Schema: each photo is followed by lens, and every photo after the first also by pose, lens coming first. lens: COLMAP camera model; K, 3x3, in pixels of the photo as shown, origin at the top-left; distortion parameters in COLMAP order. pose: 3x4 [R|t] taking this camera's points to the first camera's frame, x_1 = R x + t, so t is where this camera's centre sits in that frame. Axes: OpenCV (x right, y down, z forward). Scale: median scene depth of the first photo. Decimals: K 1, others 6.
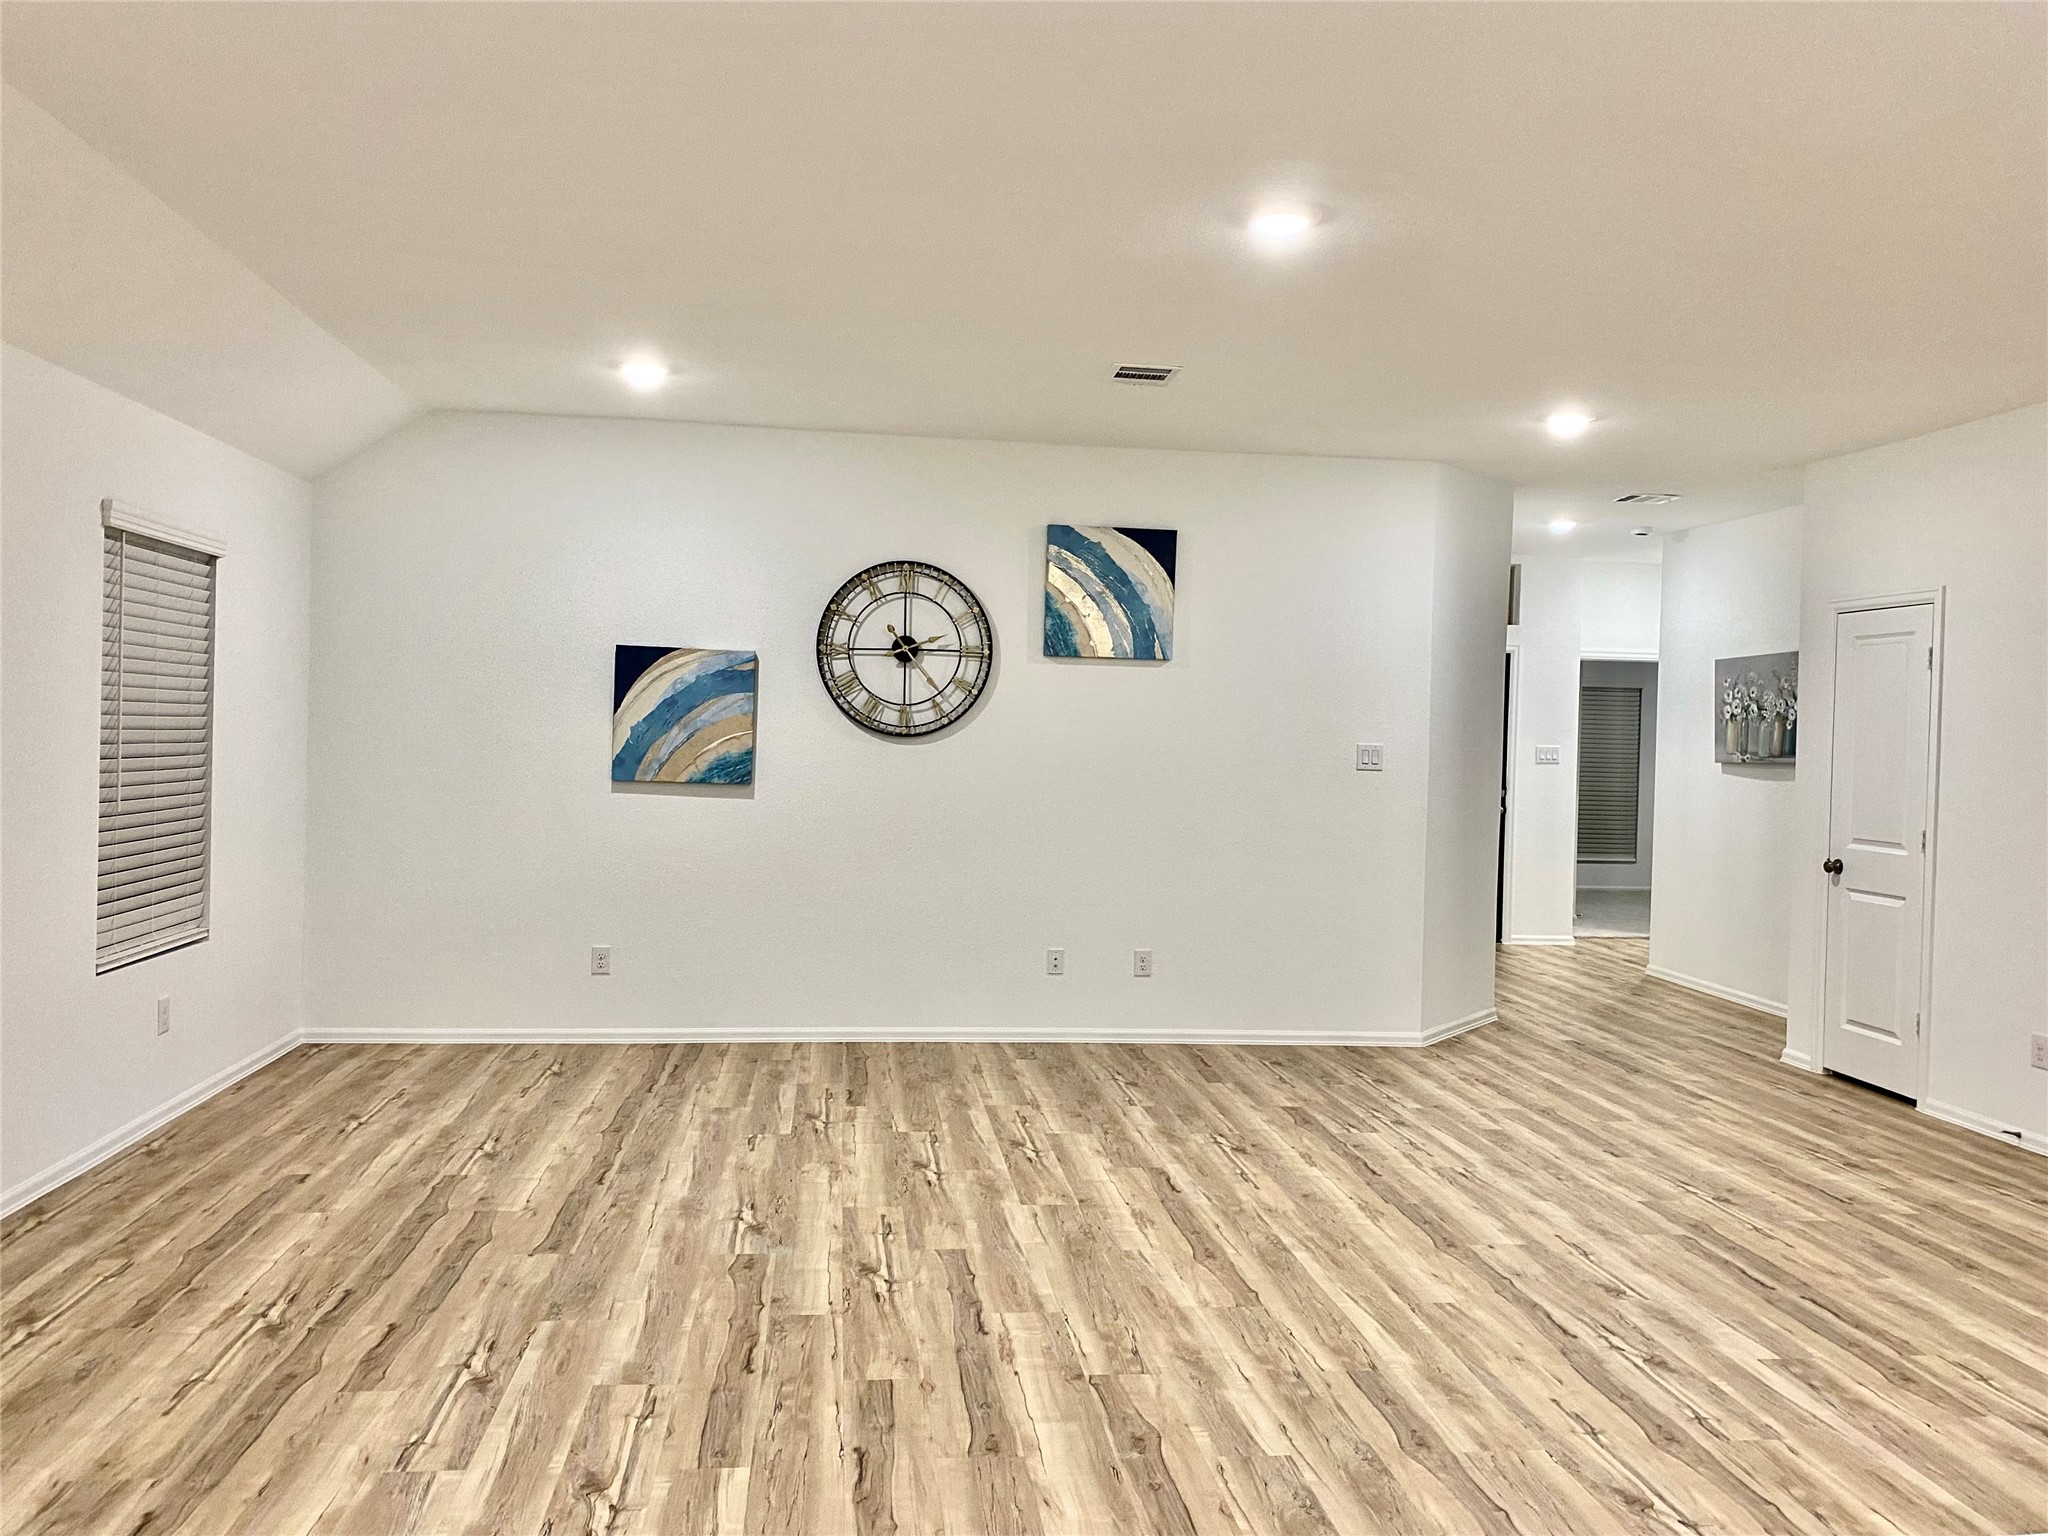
lens RADIAL K [[1554.6, 0, 1024.0], [0, 1554.6, 766.8], [0, 0, 1]] dist [0.000983, 0.000260]
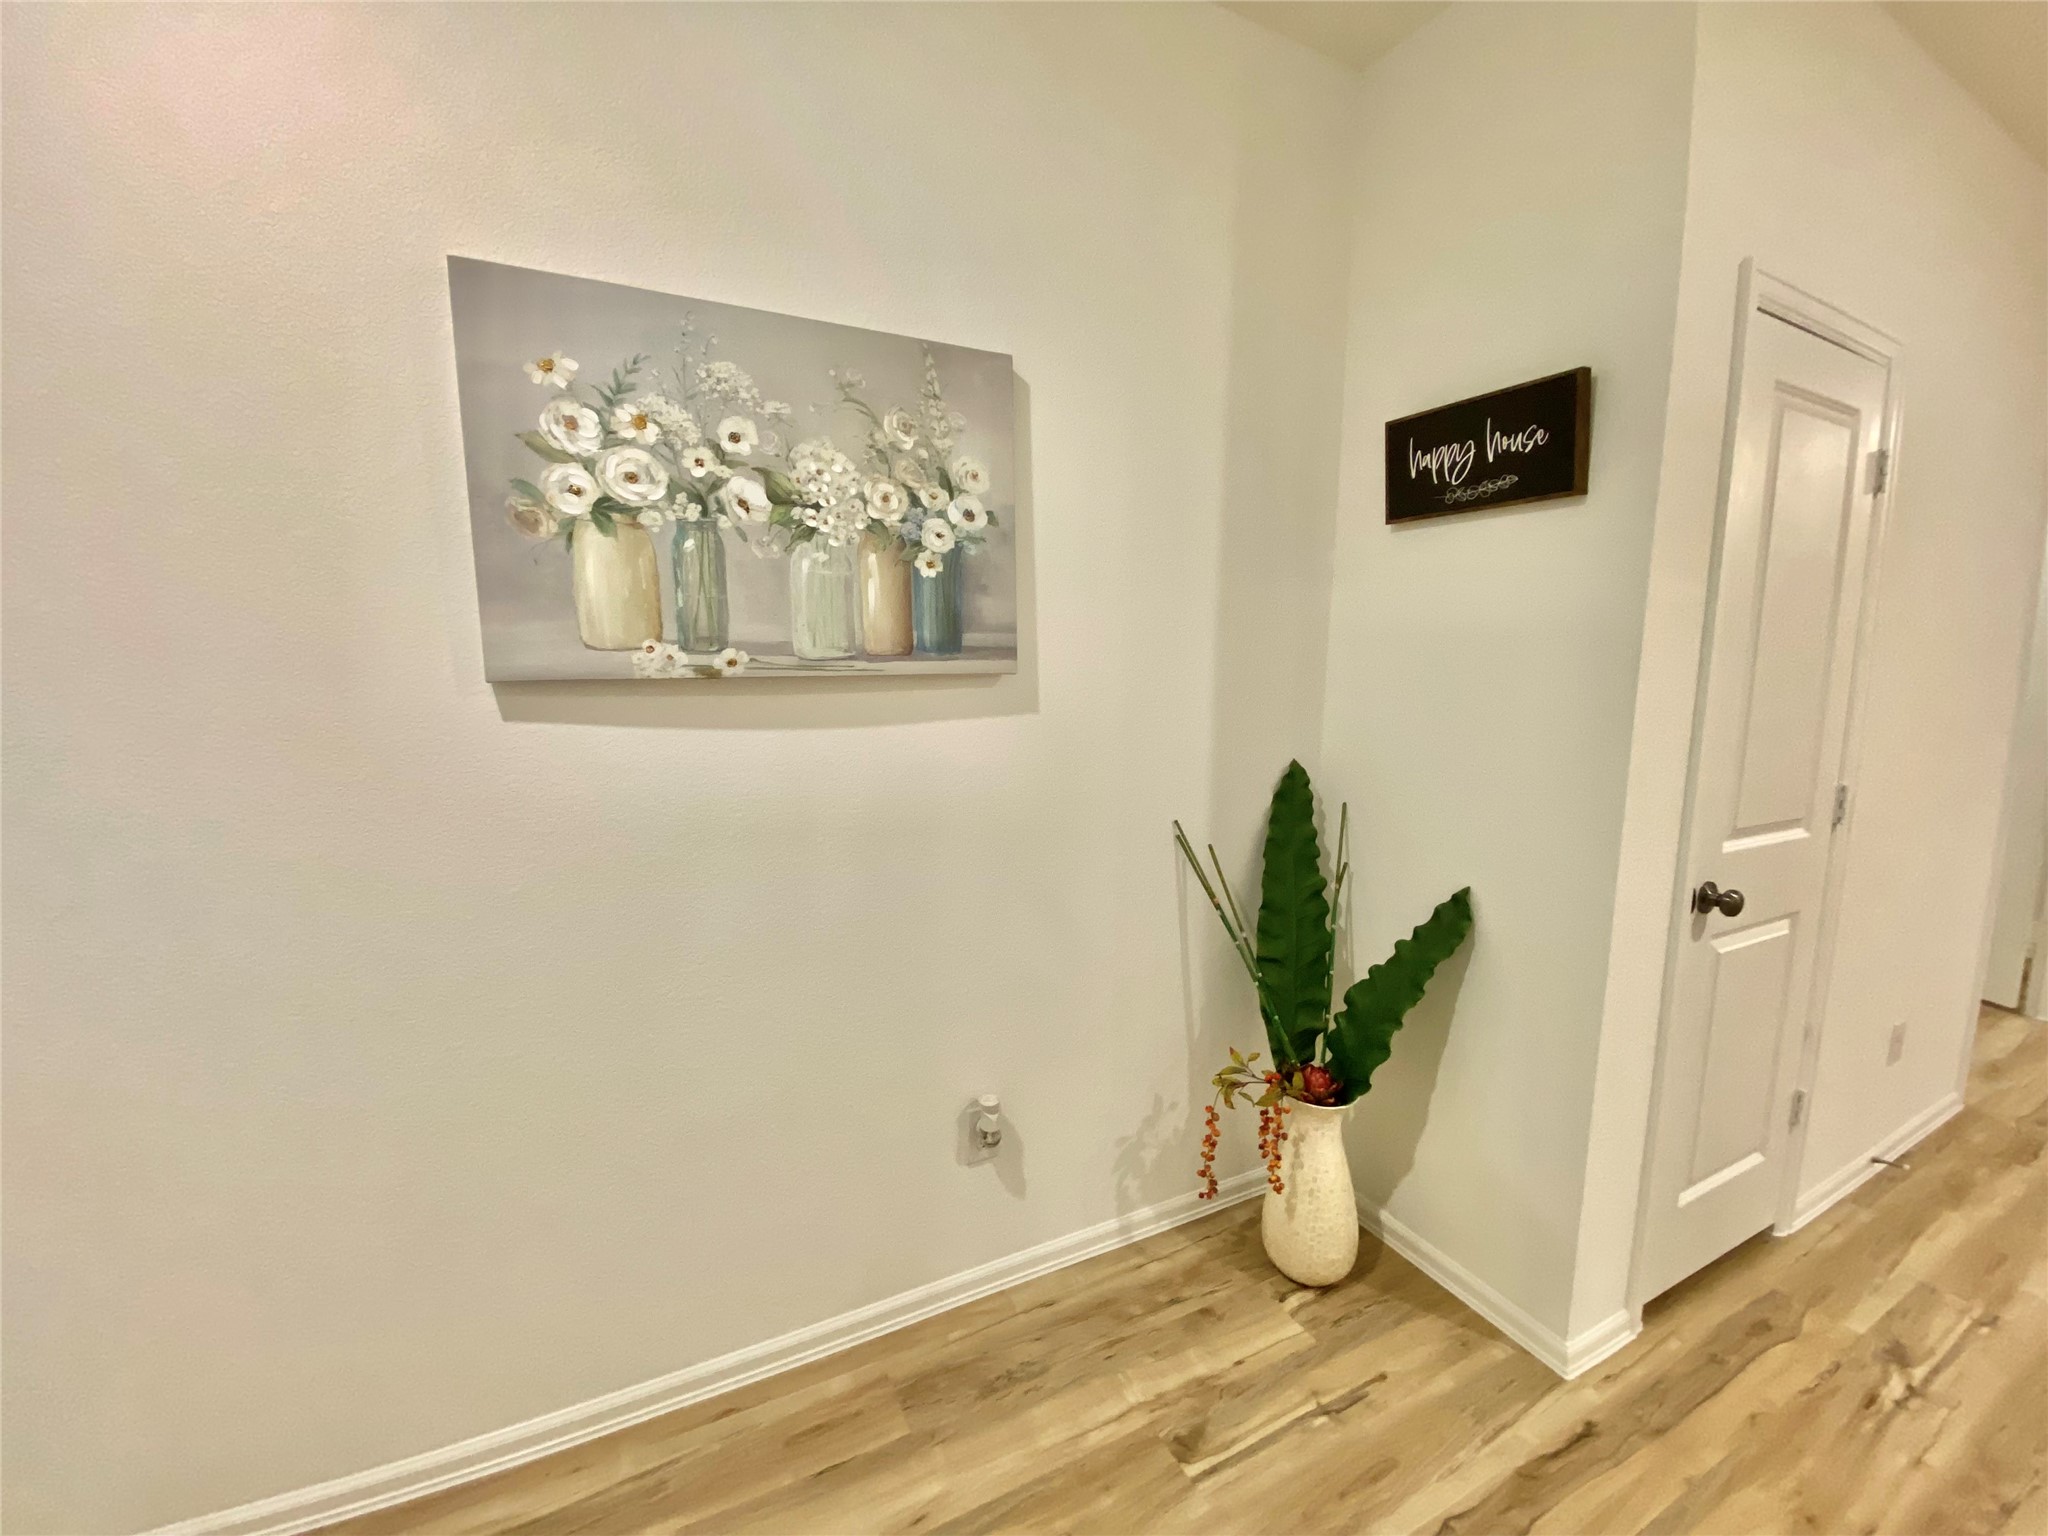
lens RADIAL K [[831.0, 0, 1022.5], [0, 831.0, 768.3], [0, 0, 1]] dist [-0.005531, -0.003527]
pose [[-0.355636, -0.134778, 0.924856, 0.298424], [0.008553, 0.989037, 0.147420, -0.008941], [-0.934585, 0.060338, -0.350584, 1.010313]]
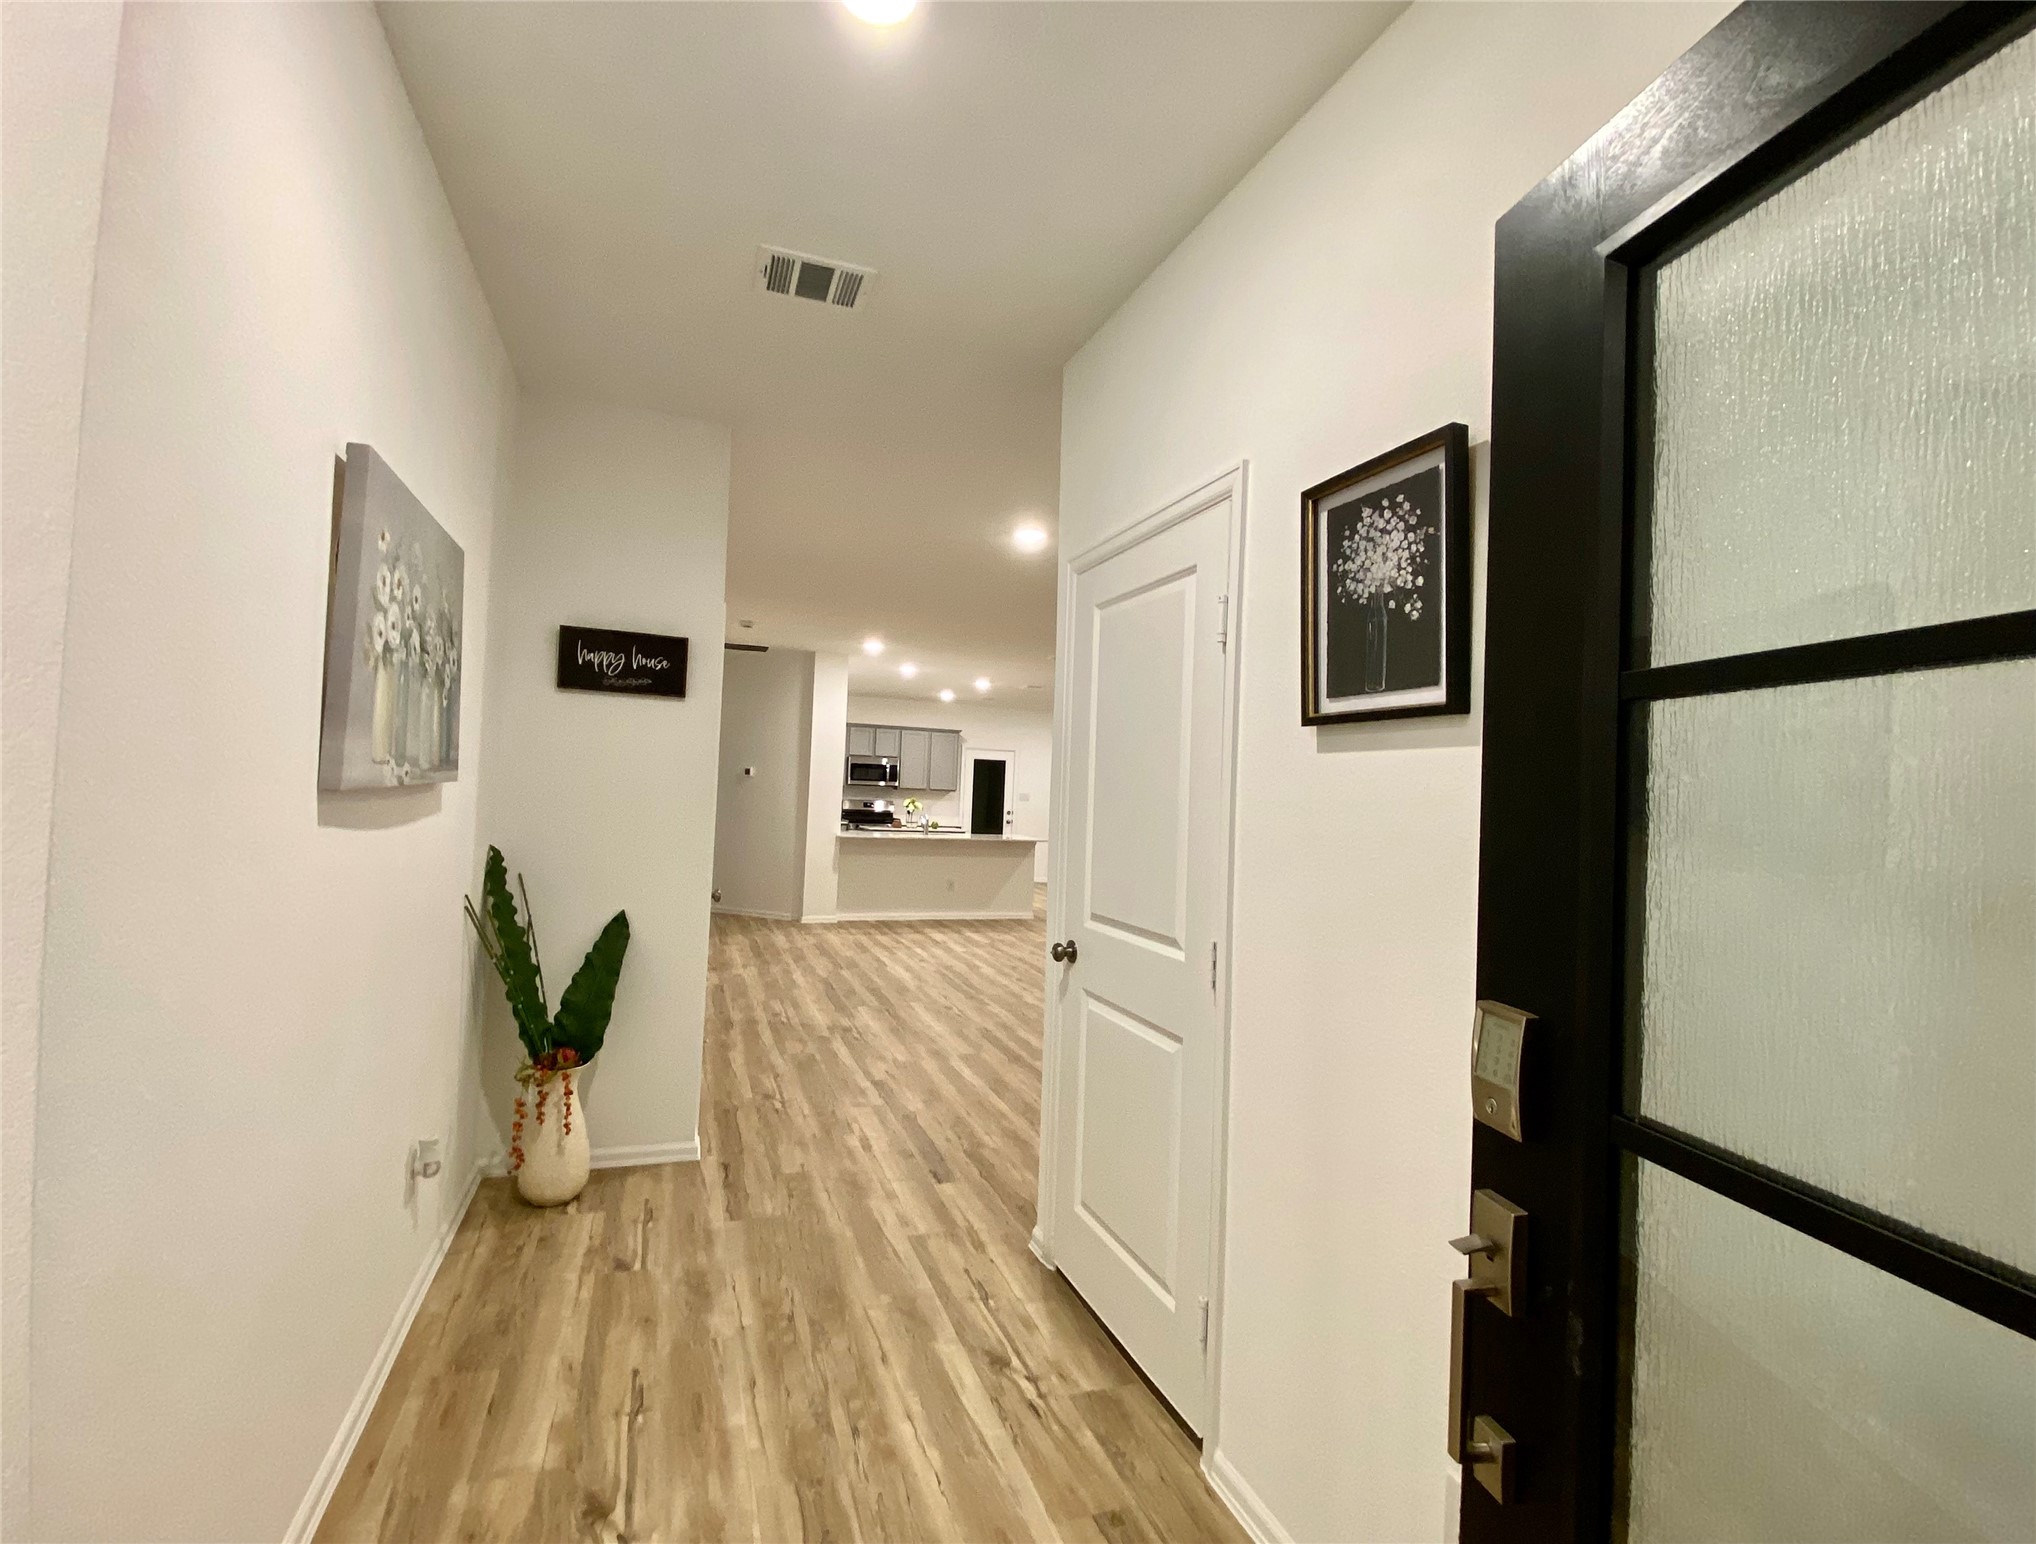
lens RADIAL K [[929.0, 0, 1015.4], [0, 929.0, 765.2], [0, 0, 1]] dist [0.001702, 0.000163]
pose [[-0.971176, -0.055447, -0.231826, 0.376986], [-0.053850, 0.998462, -0.013218, -0.012724], [0.232202, -0.000353, -0.972668, 1.247429]]
